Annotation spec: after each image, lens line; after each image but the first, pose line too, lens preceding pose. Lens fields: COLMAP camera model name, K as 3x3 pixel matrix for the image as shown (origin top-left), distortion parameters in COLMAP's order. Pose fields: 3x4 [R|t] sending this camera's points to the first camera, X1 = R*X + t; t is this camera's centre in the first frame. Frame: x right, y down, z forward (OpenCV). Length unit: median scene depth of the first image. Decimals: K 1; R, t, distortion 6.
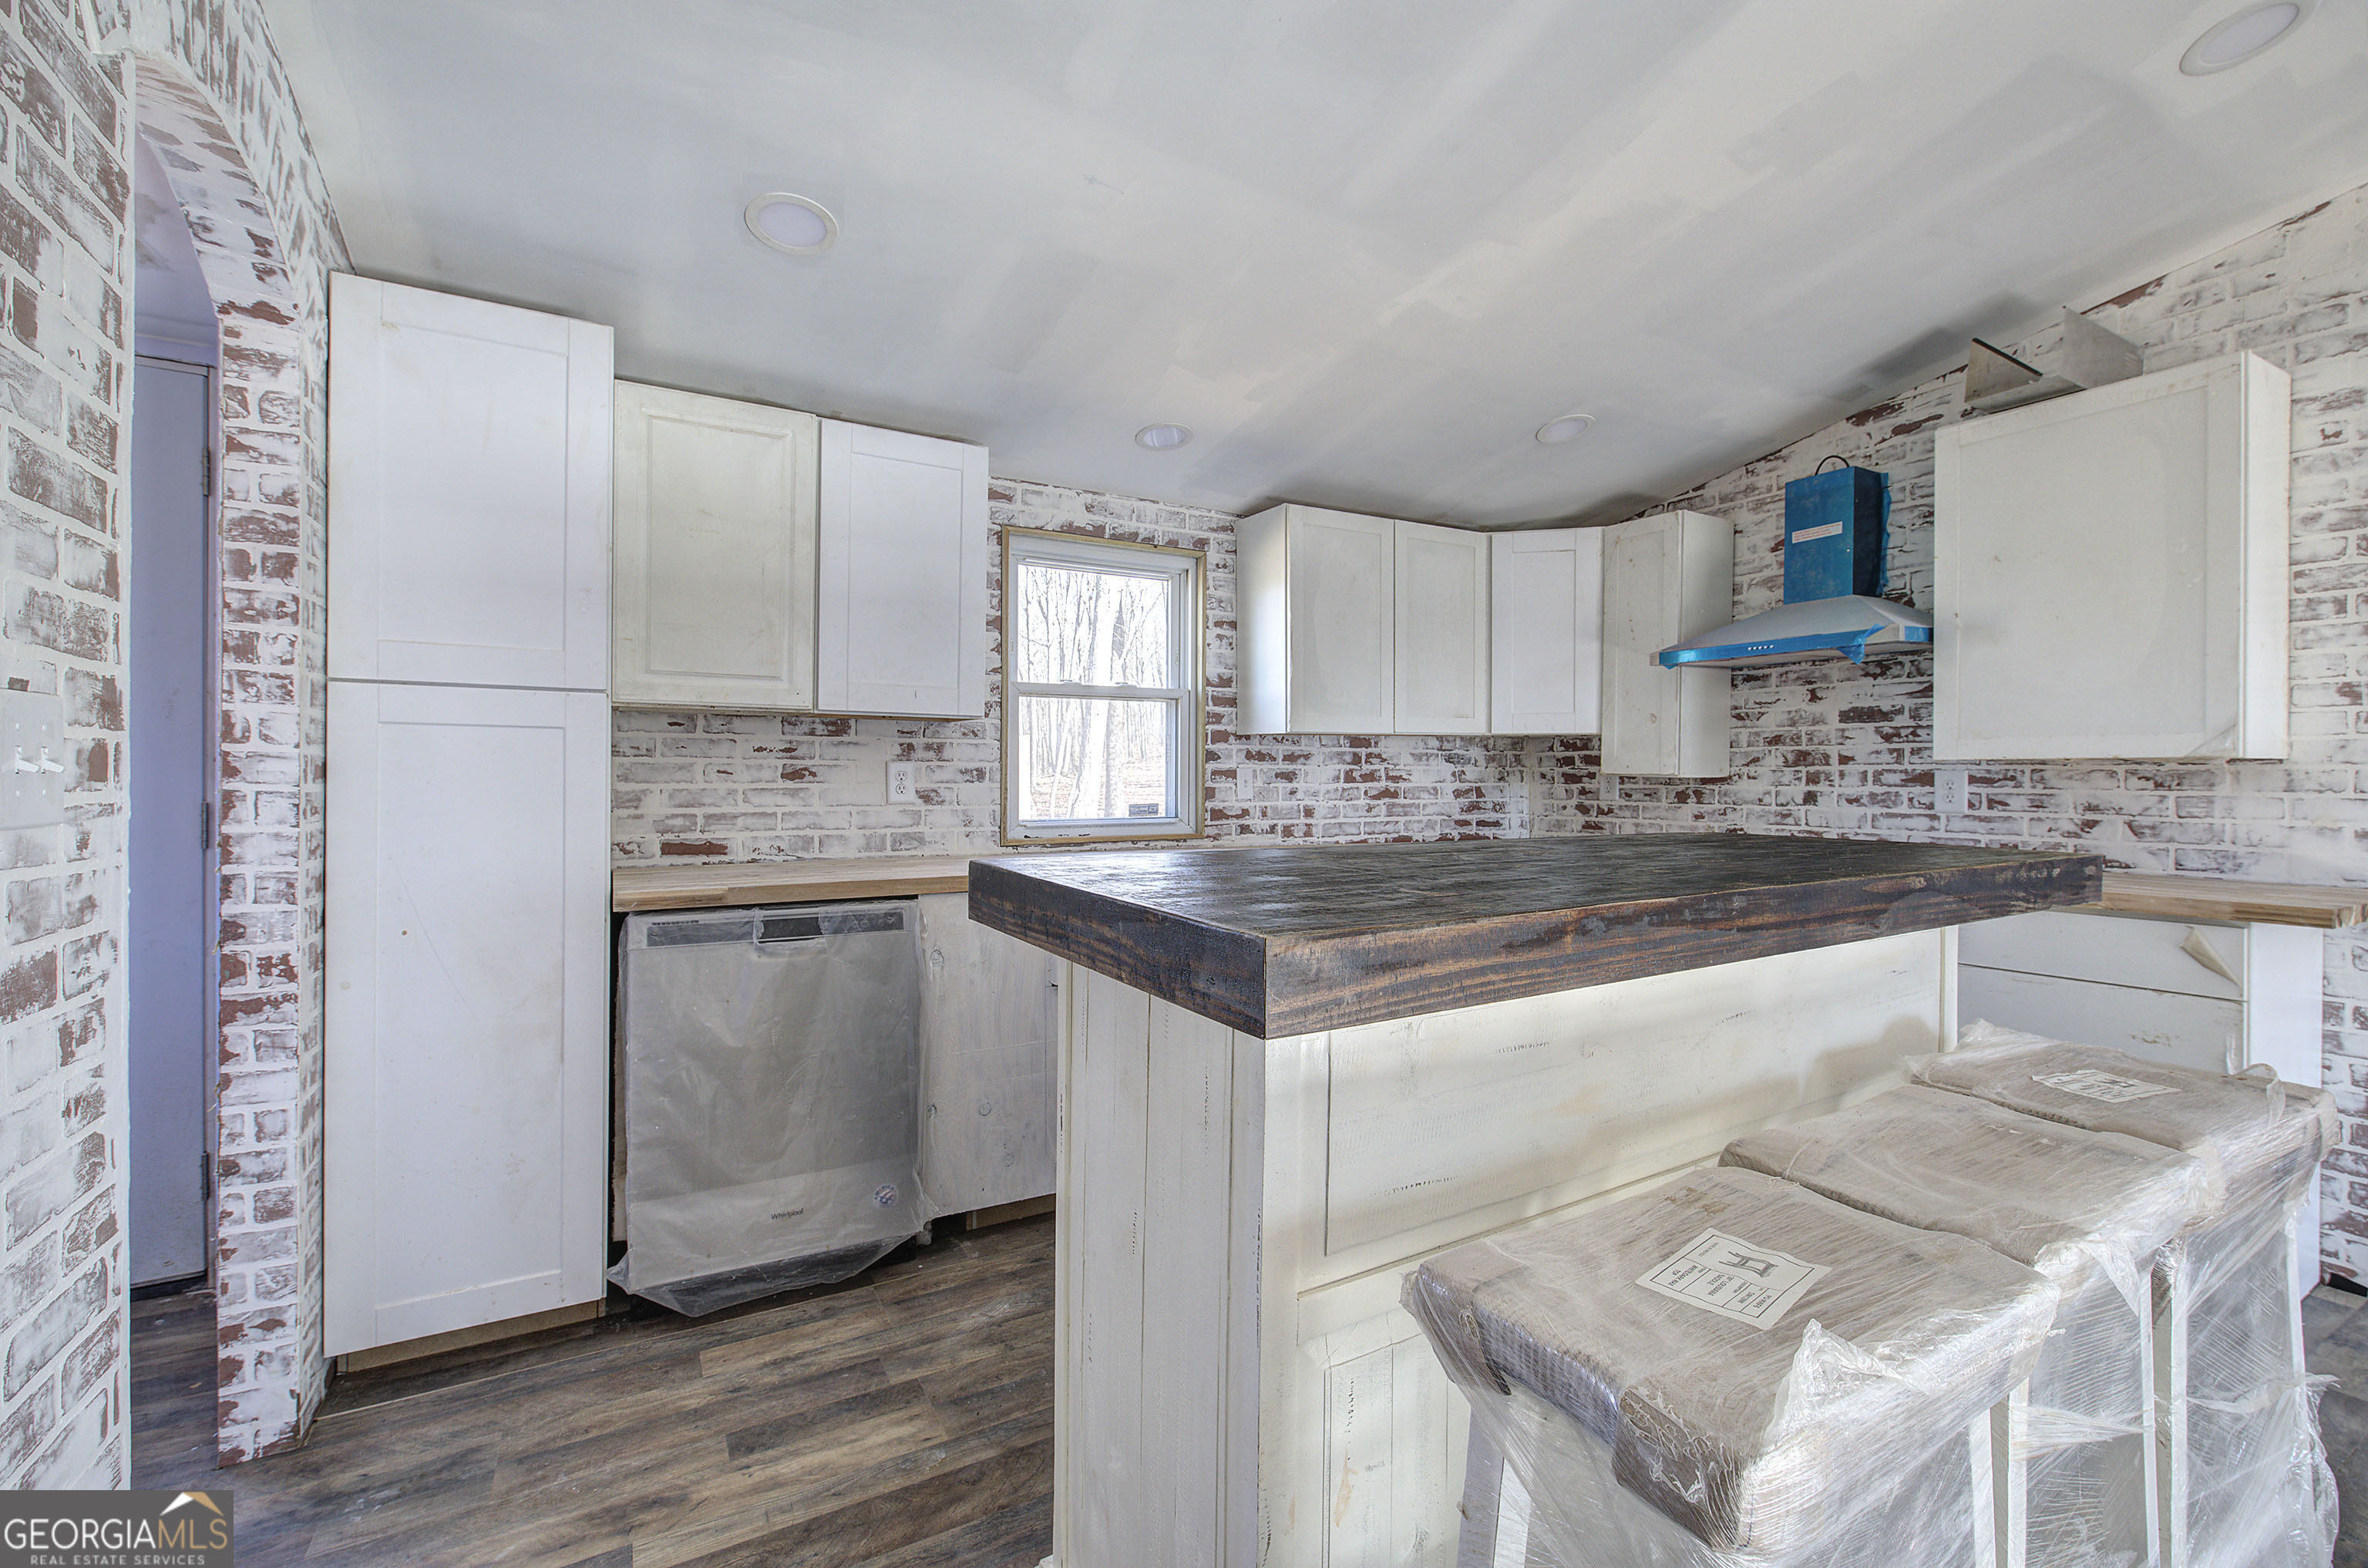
lens RADIAL K [[994.0, 0, 1197.5], [0, 994.0, 779.4], [0, 0, 1]] dist [-0.007054, 0.002305]
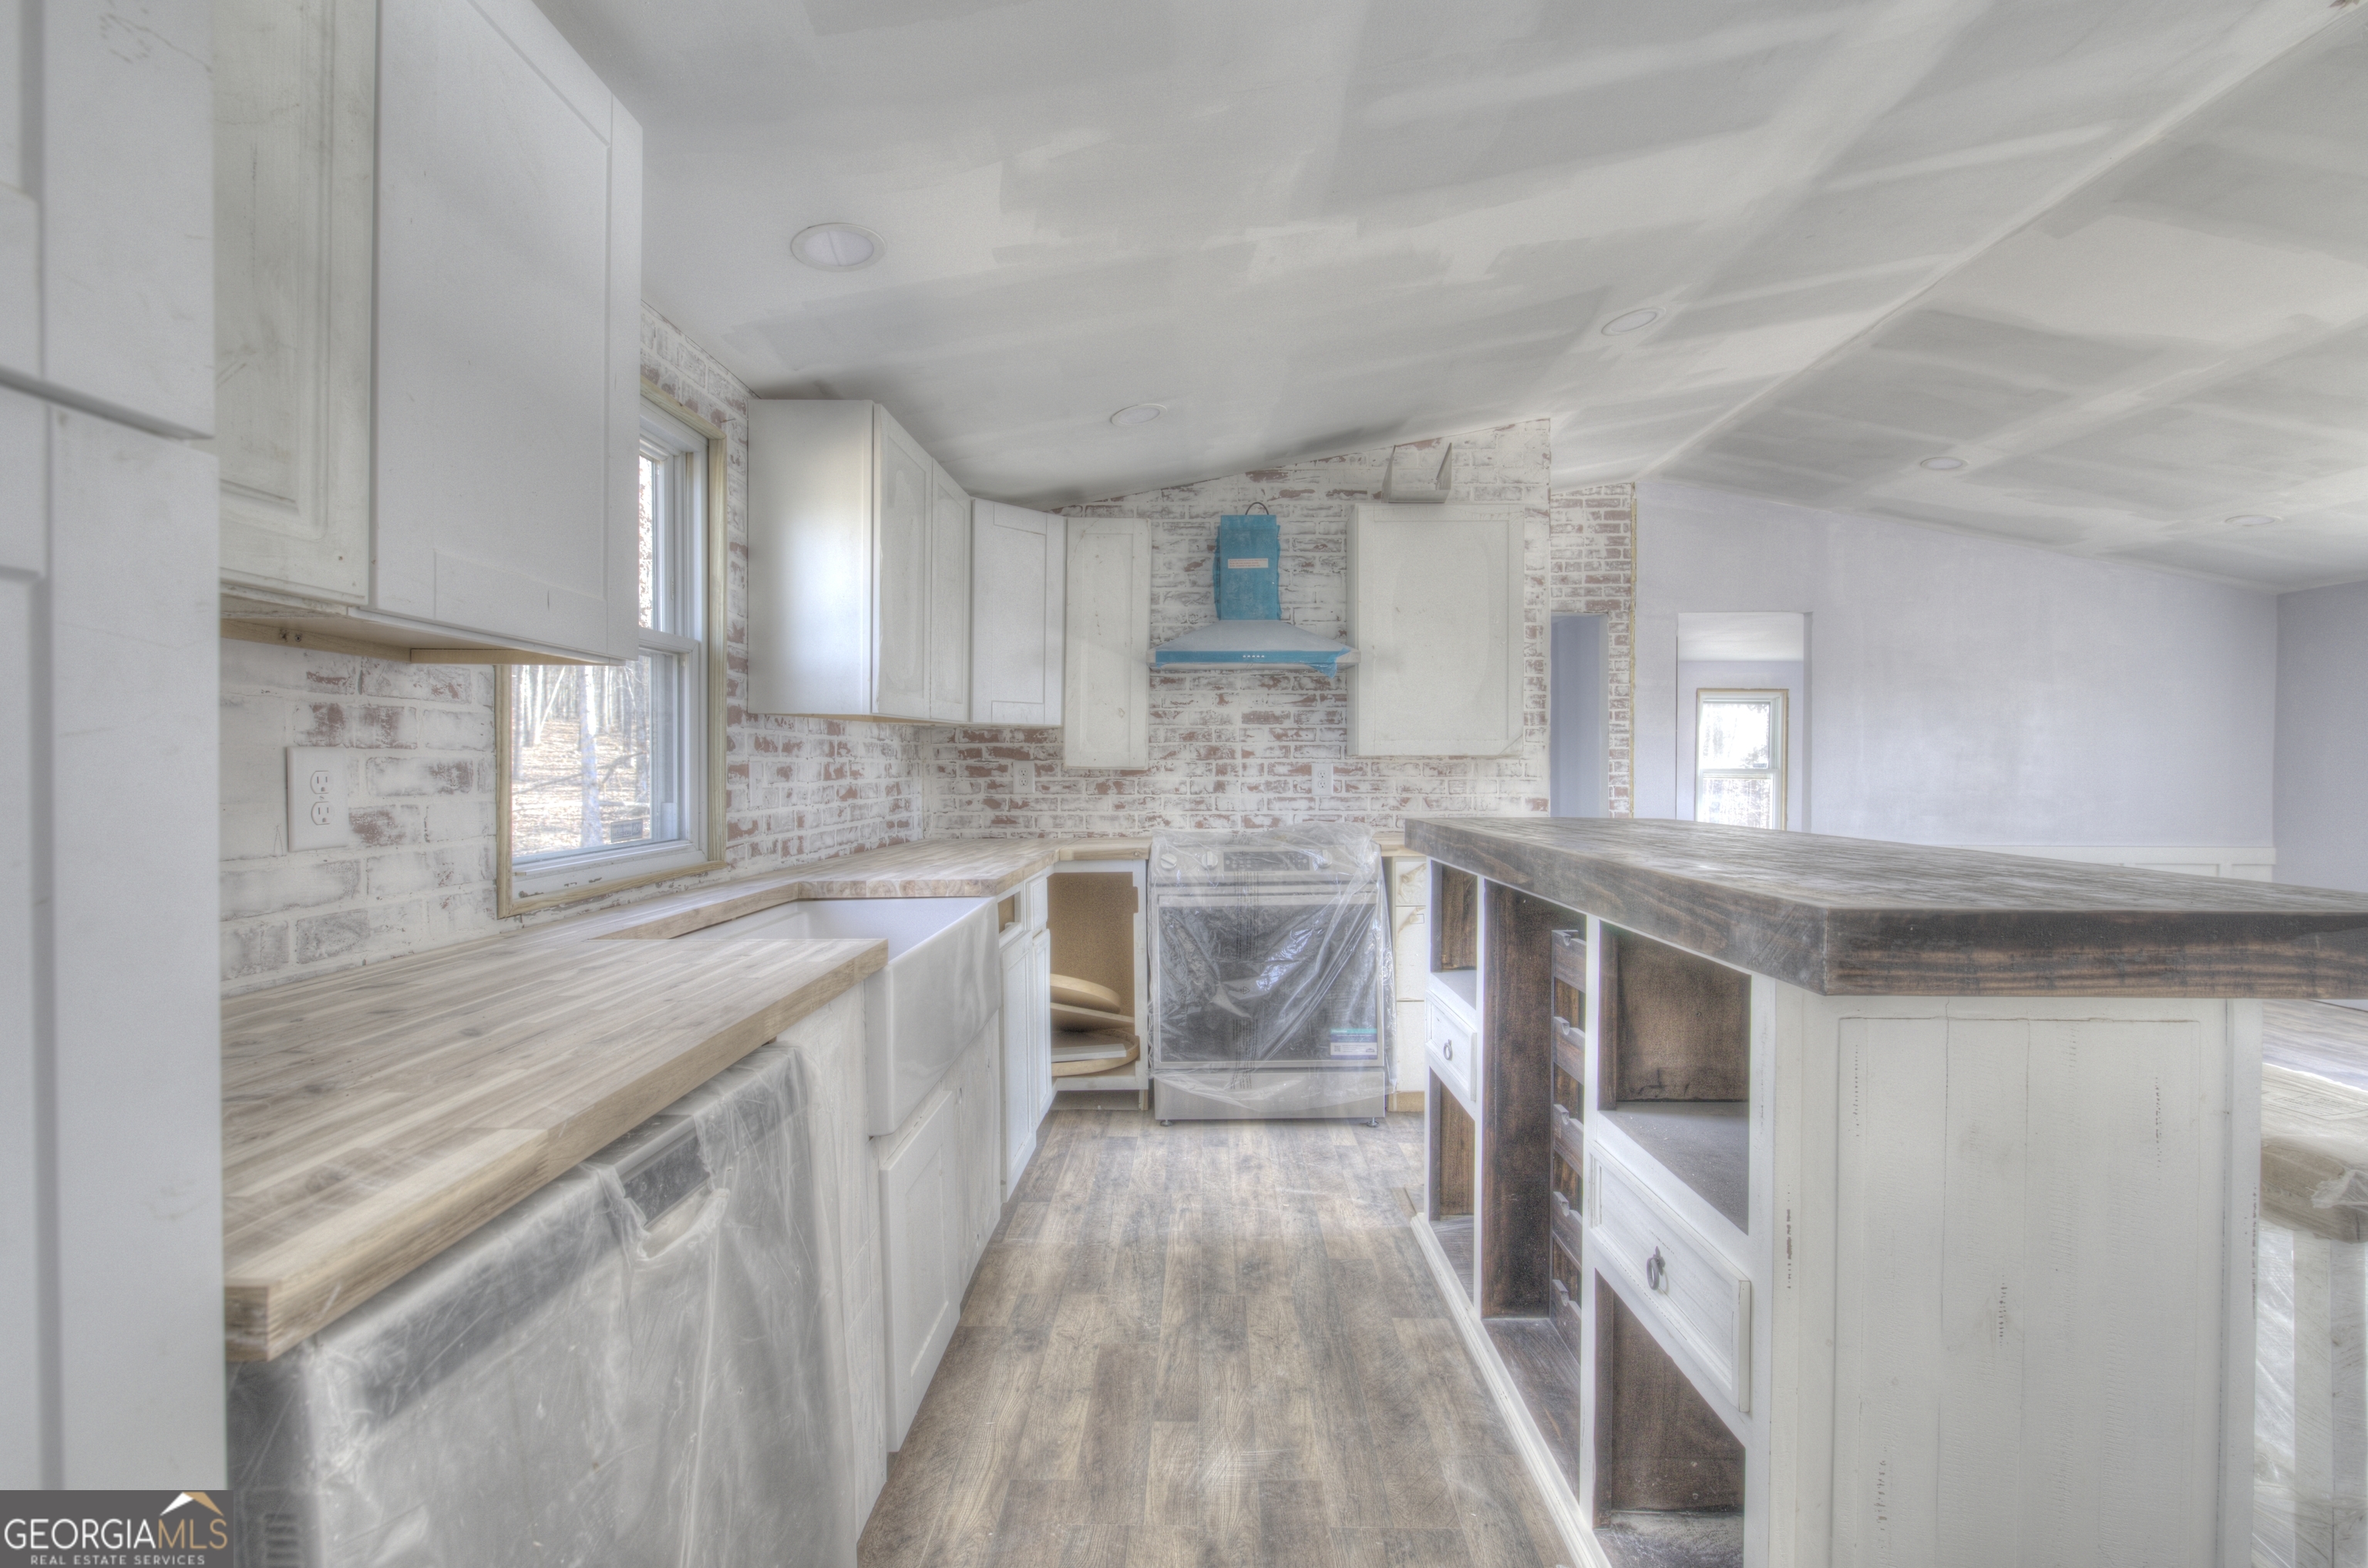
lens RADIAL K [[994.0, 0, 1181.0], [0, 994.0, 779.9], [0, 0, 1]] dist [-0.007054, 0.002305]
pose [[0.522217, -0.016442, 0.852654, -0.449767], [0.007430, 0.999864, 0.014730, -0.007691], [-0.852780, -0.001357, 0.522268, 0.453620]]
